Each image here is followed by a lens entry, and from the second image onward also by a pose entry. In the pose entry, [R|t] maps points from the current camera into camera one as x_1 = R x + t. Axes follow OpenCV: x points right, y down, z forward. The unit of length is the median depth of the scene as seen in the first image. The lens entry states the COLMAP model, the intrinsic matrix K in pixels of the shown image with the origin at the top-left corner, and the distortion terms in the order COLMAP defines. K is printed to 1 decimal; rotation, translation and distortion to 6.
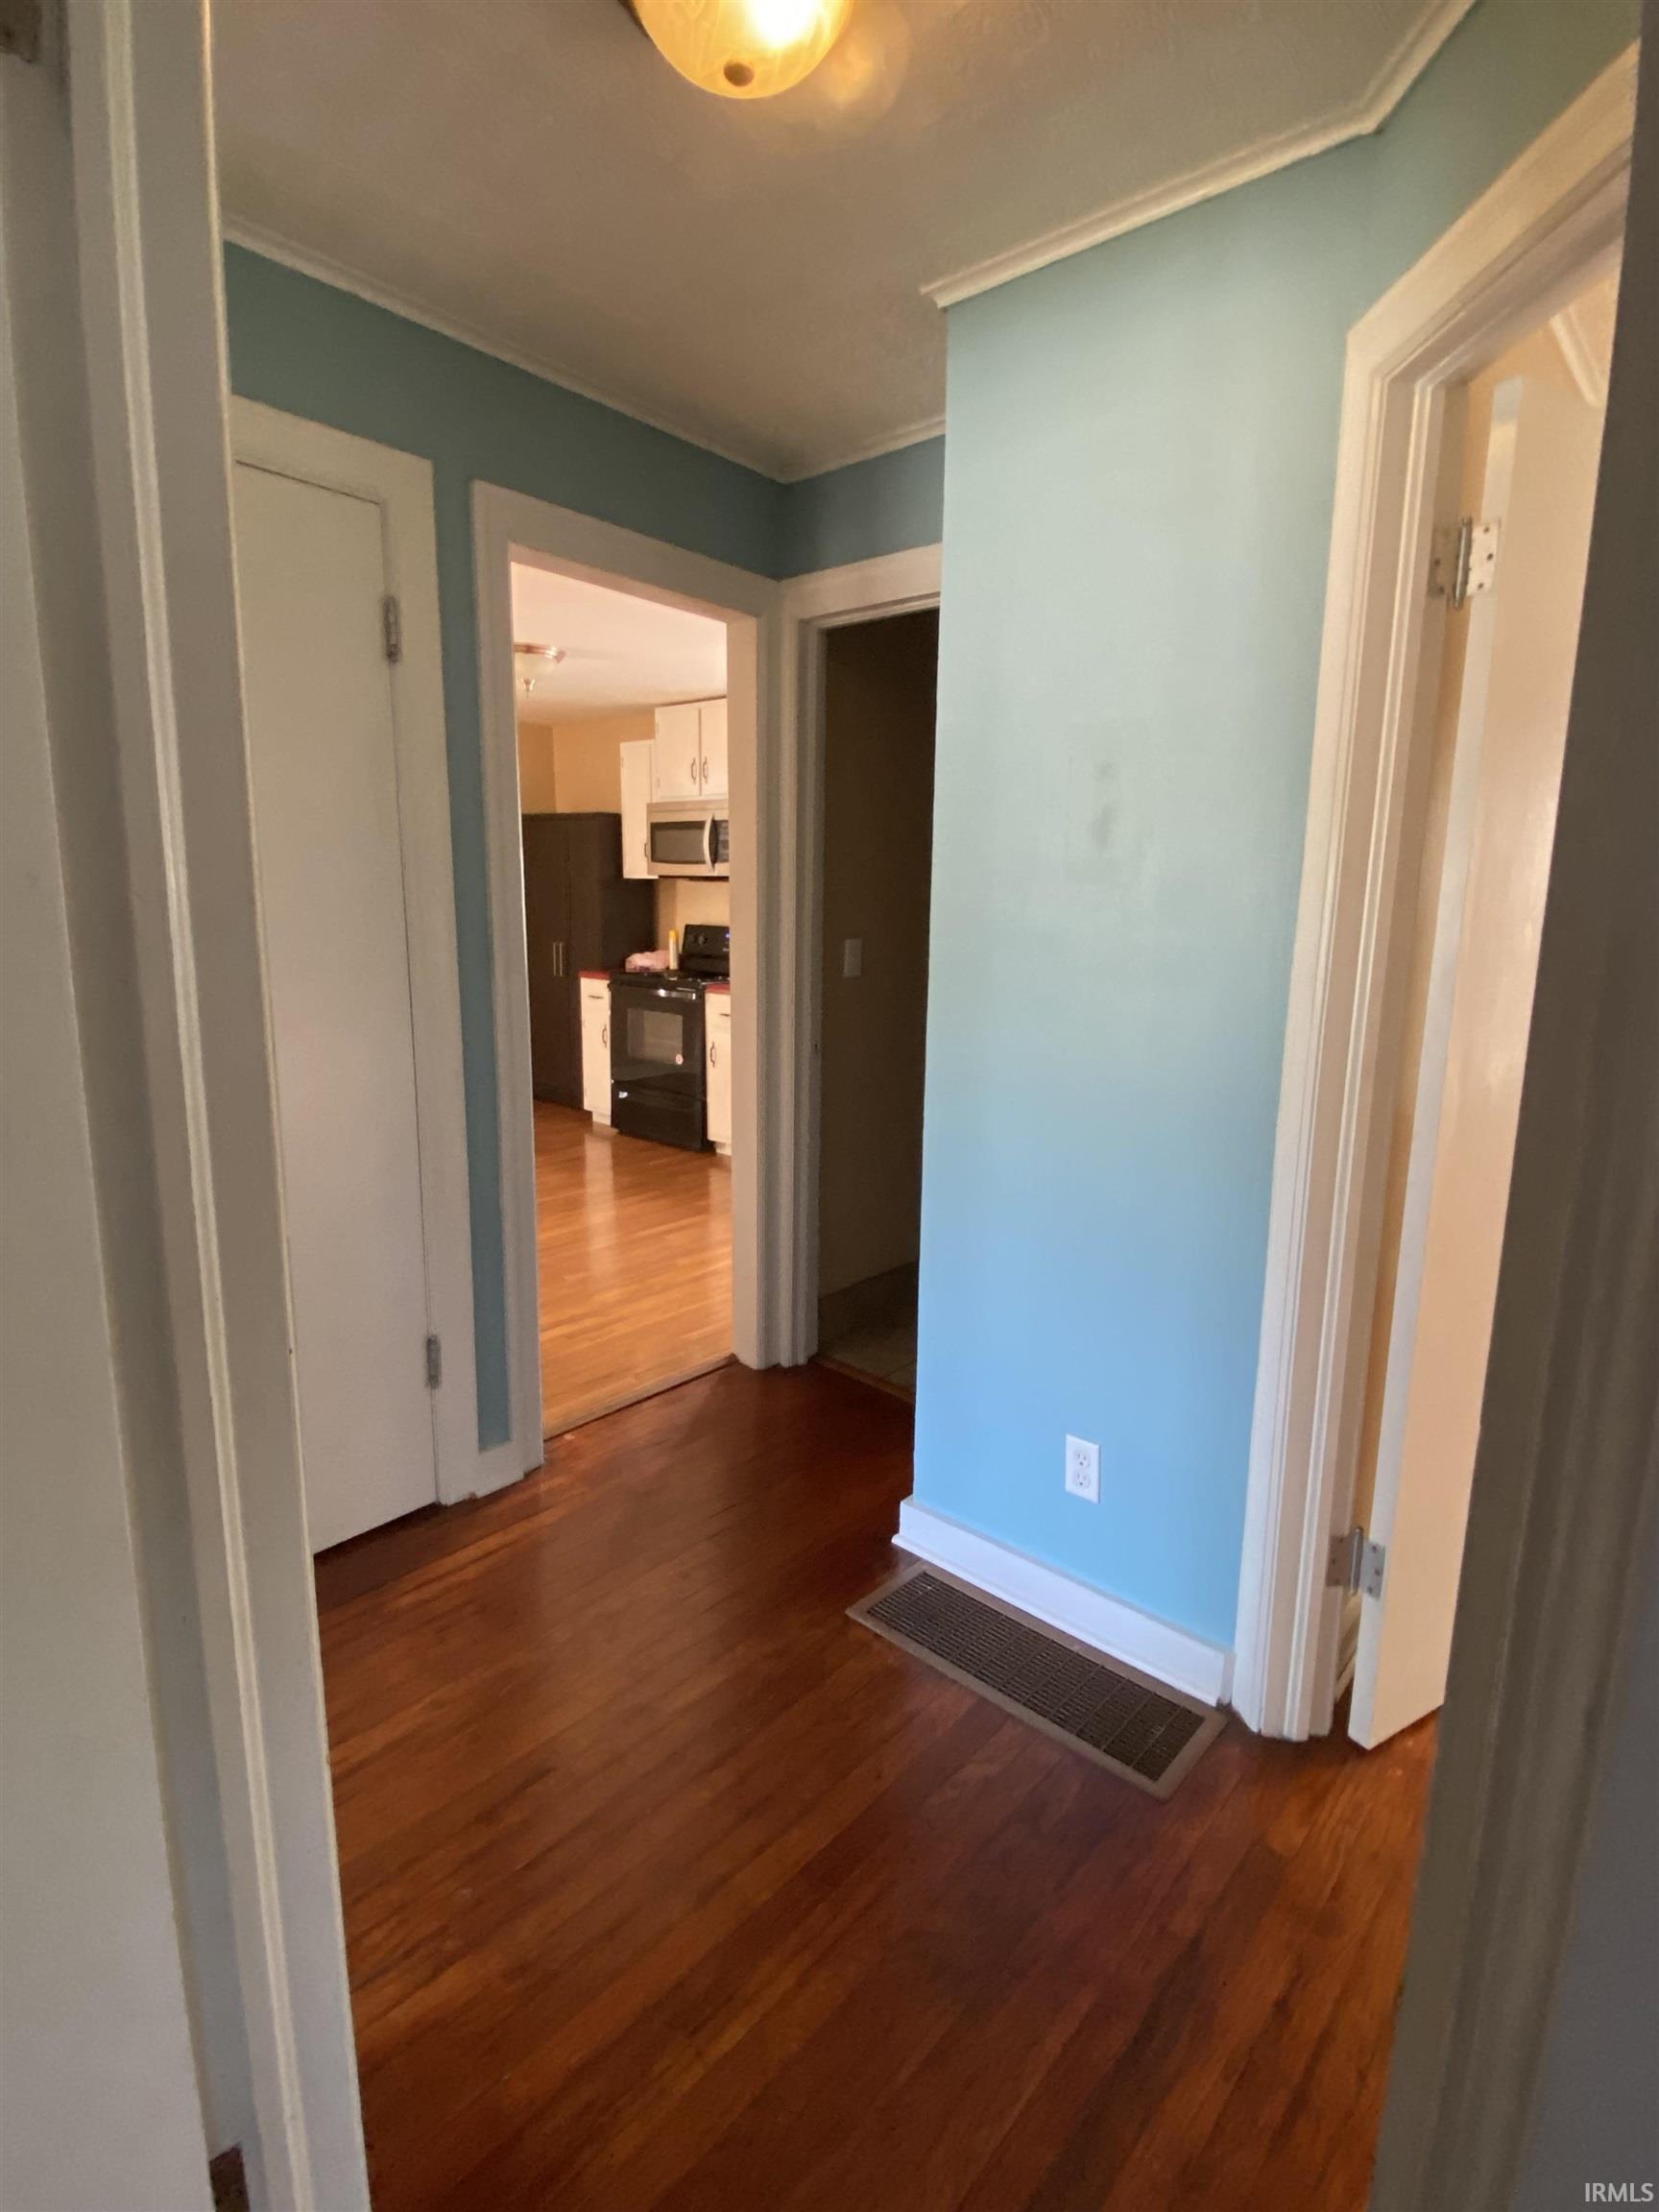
lens RADIAL K [[1073.5, 0, 829.4], [0, 1073.5, 1115.3], [0, 0, 1]] dist [0.002163, -0.000076]
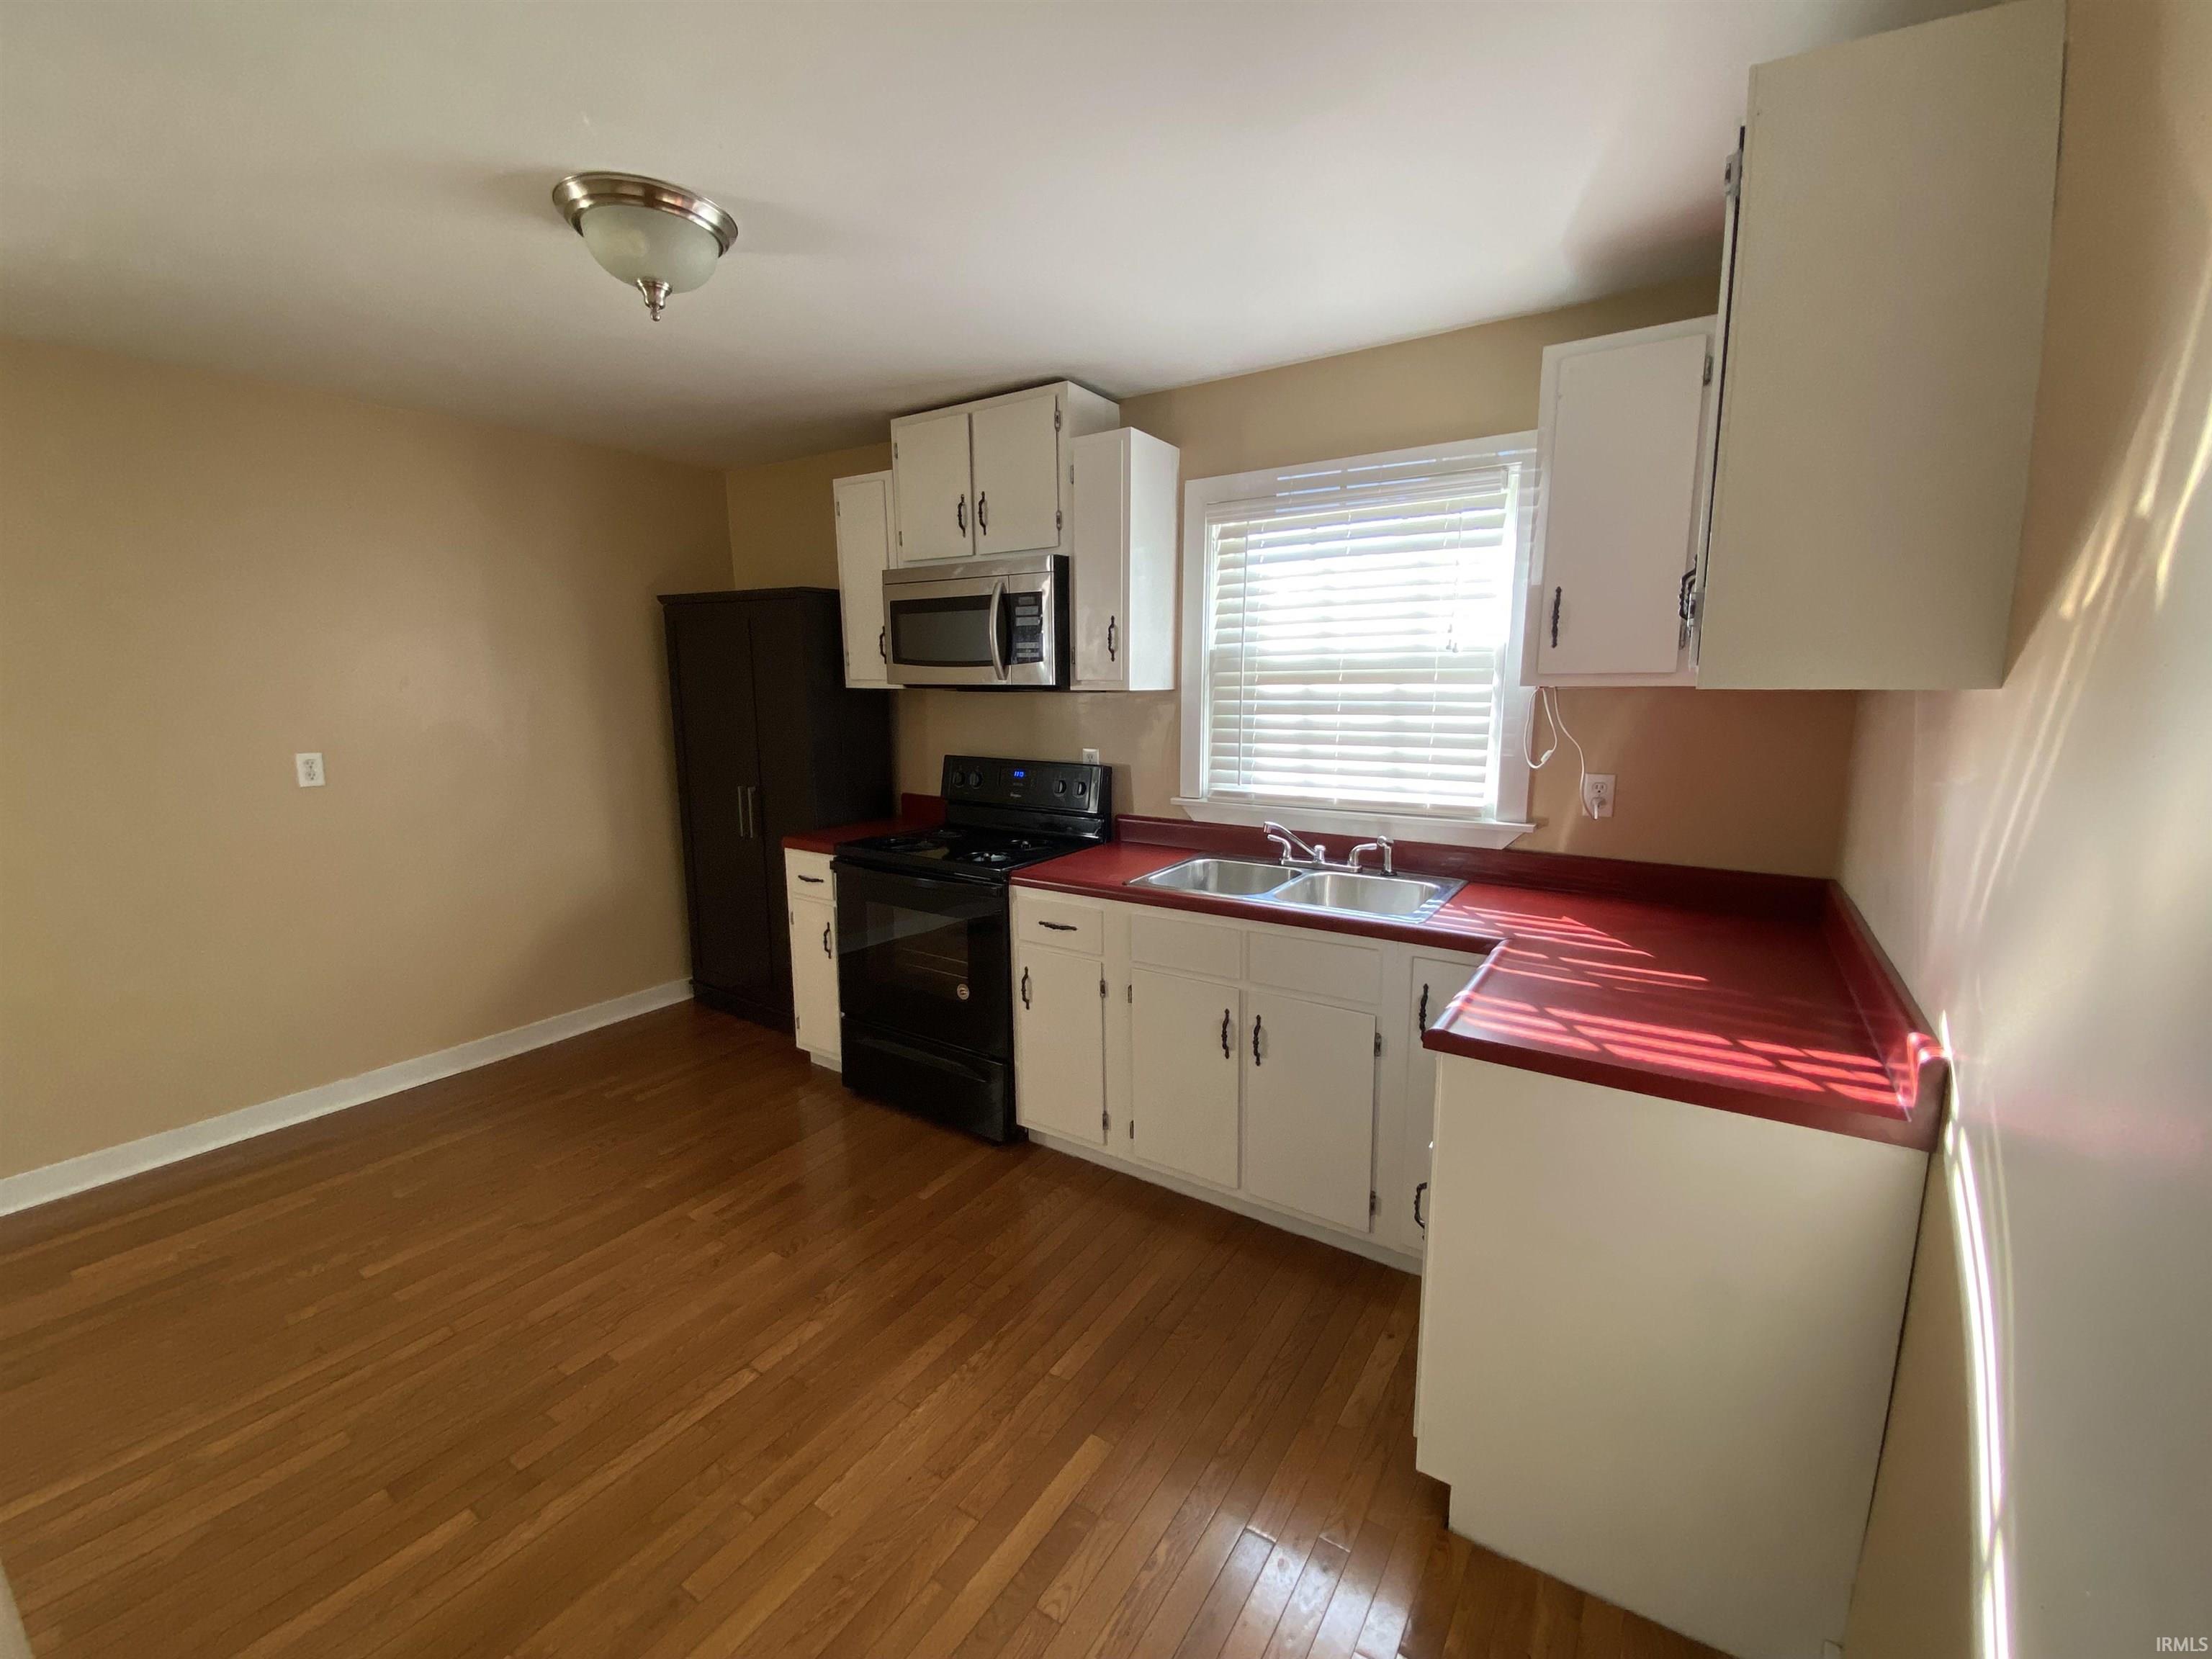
lens RADIAL K [[888.7, 0, 1106.0], [0, 888.7, 829.5], [0, 0, 1]] dist [0.000579, 0.000028]
pose [[0.990162, -0.044084, 0.132799, -0.123043], [0.048189, 0.998450, -0.027857, -0.124935], [-0.131365, 0.033982, 0.990751, 0.497482]]
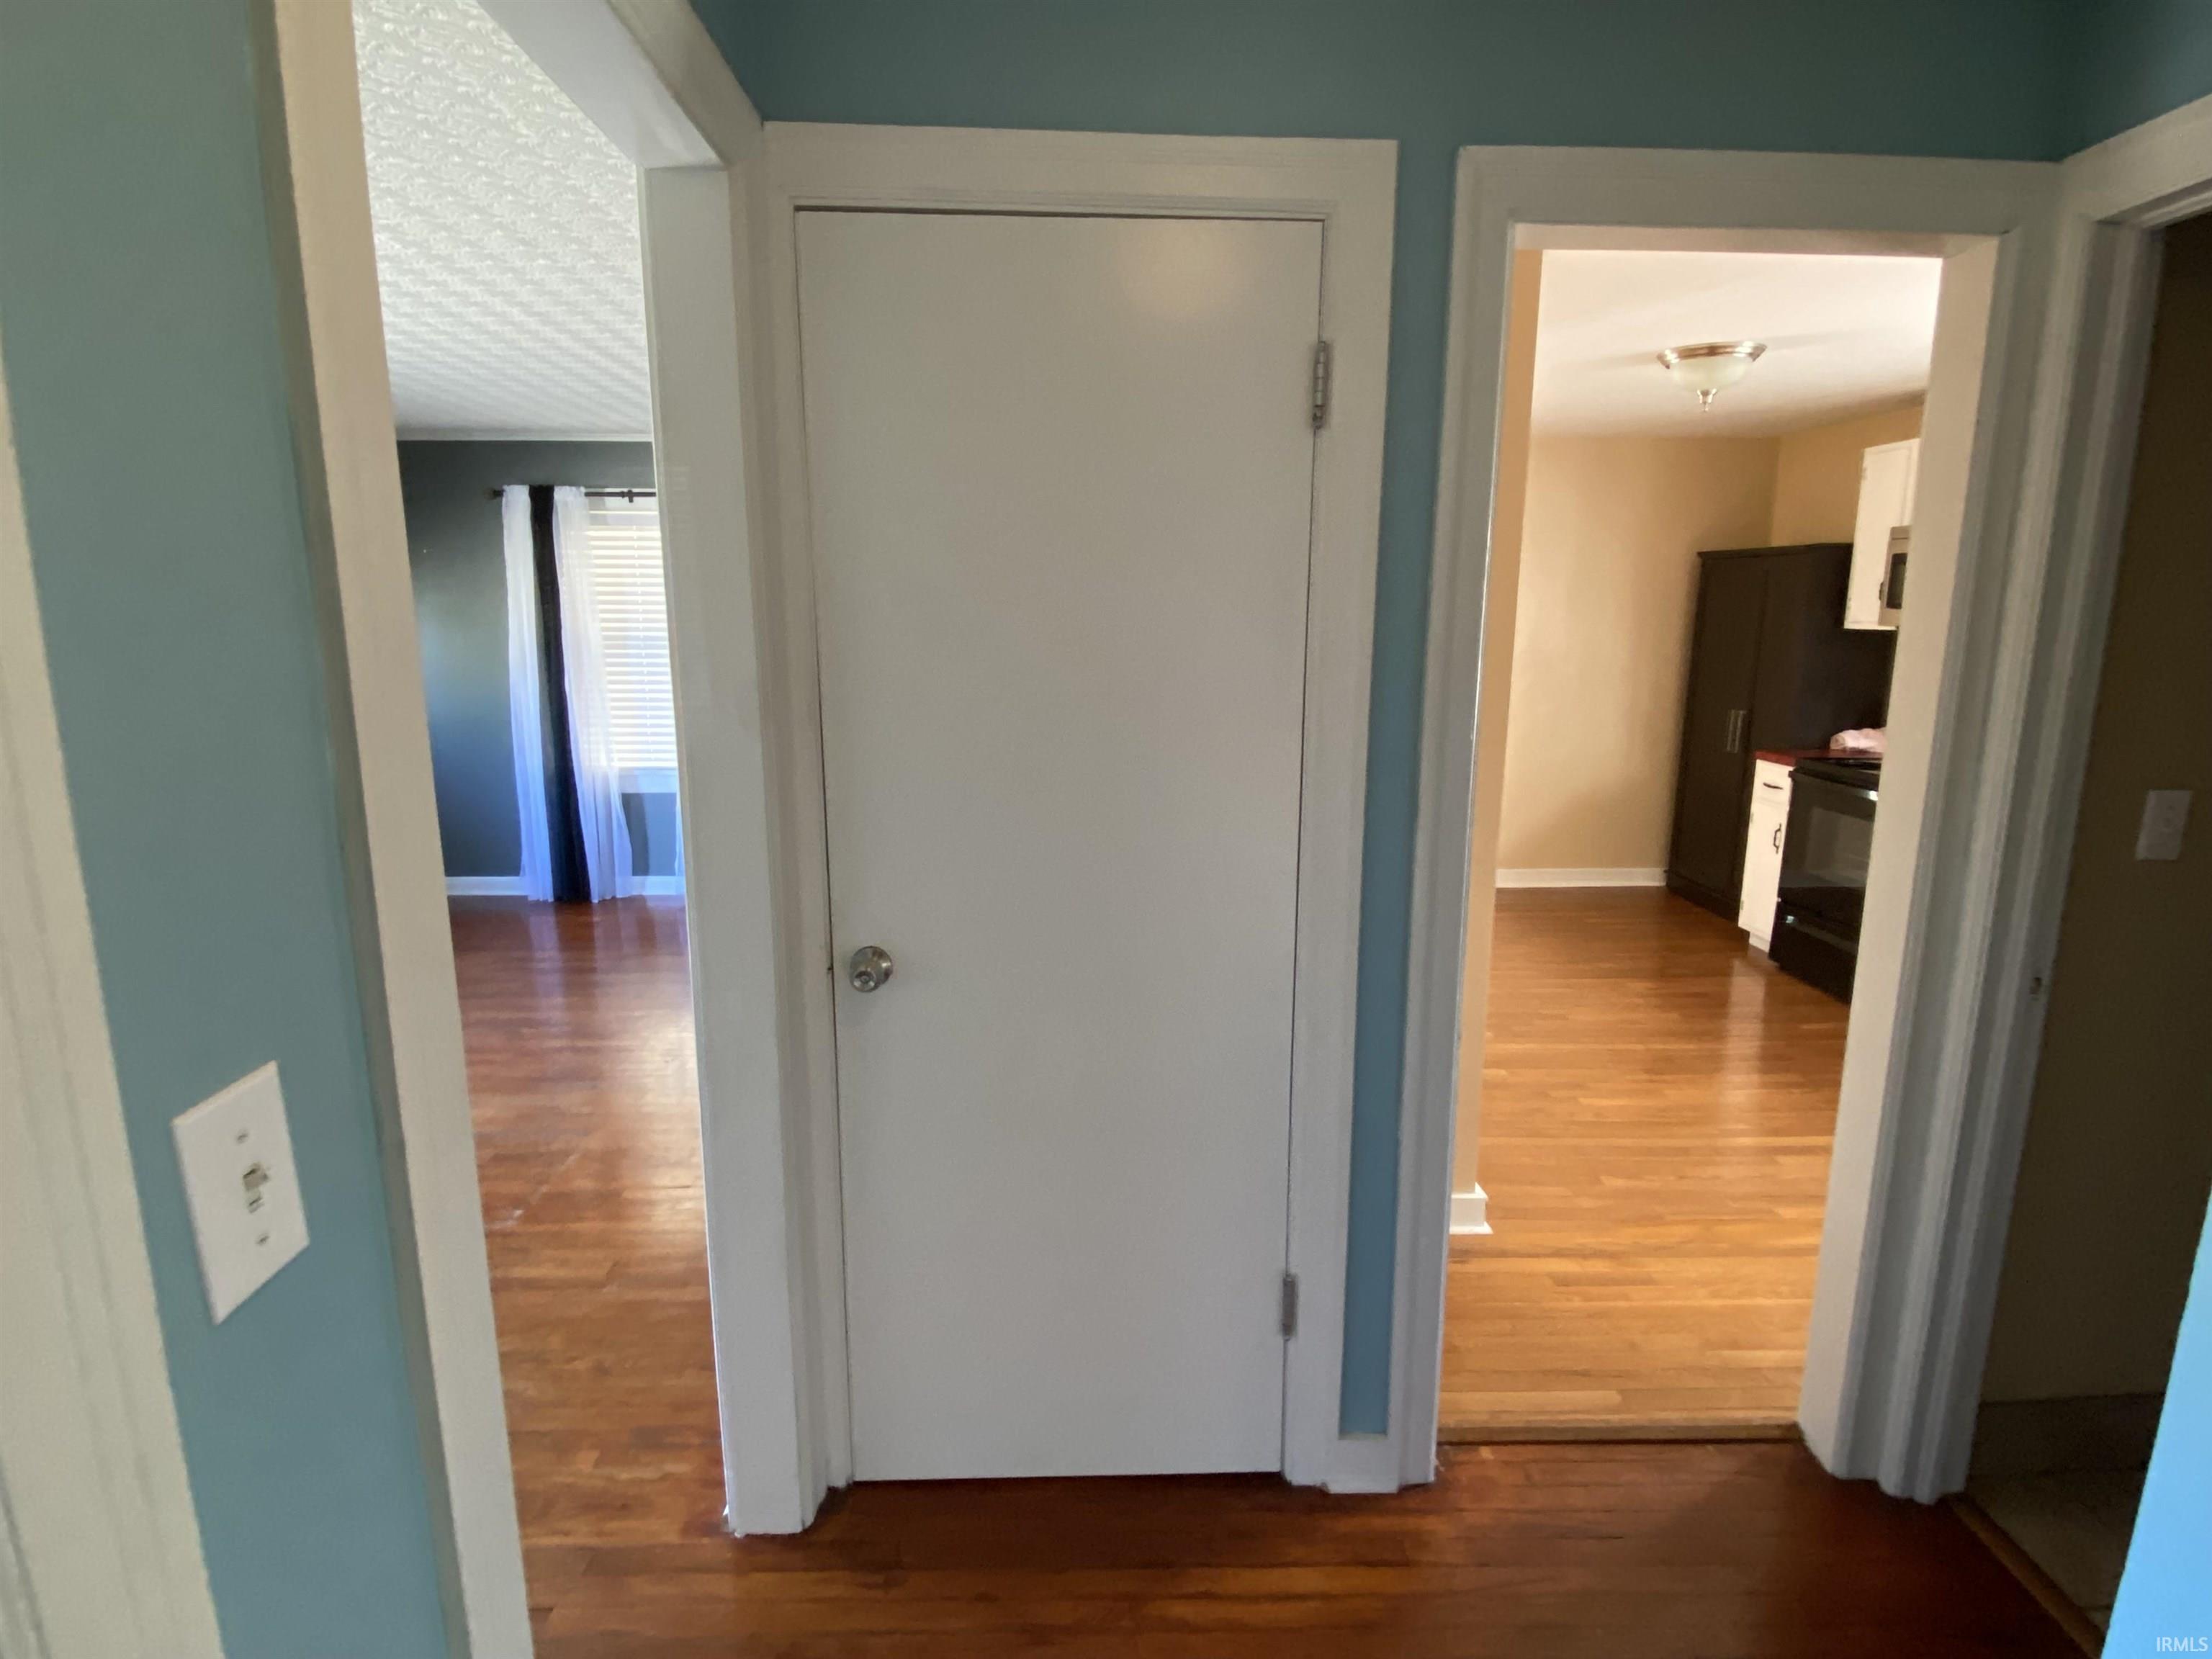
lens RADIAL K [[1101.1, 0, 1106.0], [0, 1101.1, 829.5], [0, 0, 1]] dist [-0.010148, -0.001394]
pose [[0.679390, 0.122263, -0.723520, 0.030602], [-0.134319, 0.990082, 0.041181, -0.051716], [0.721379, 0.069204, 0.689074, 0.130152]]
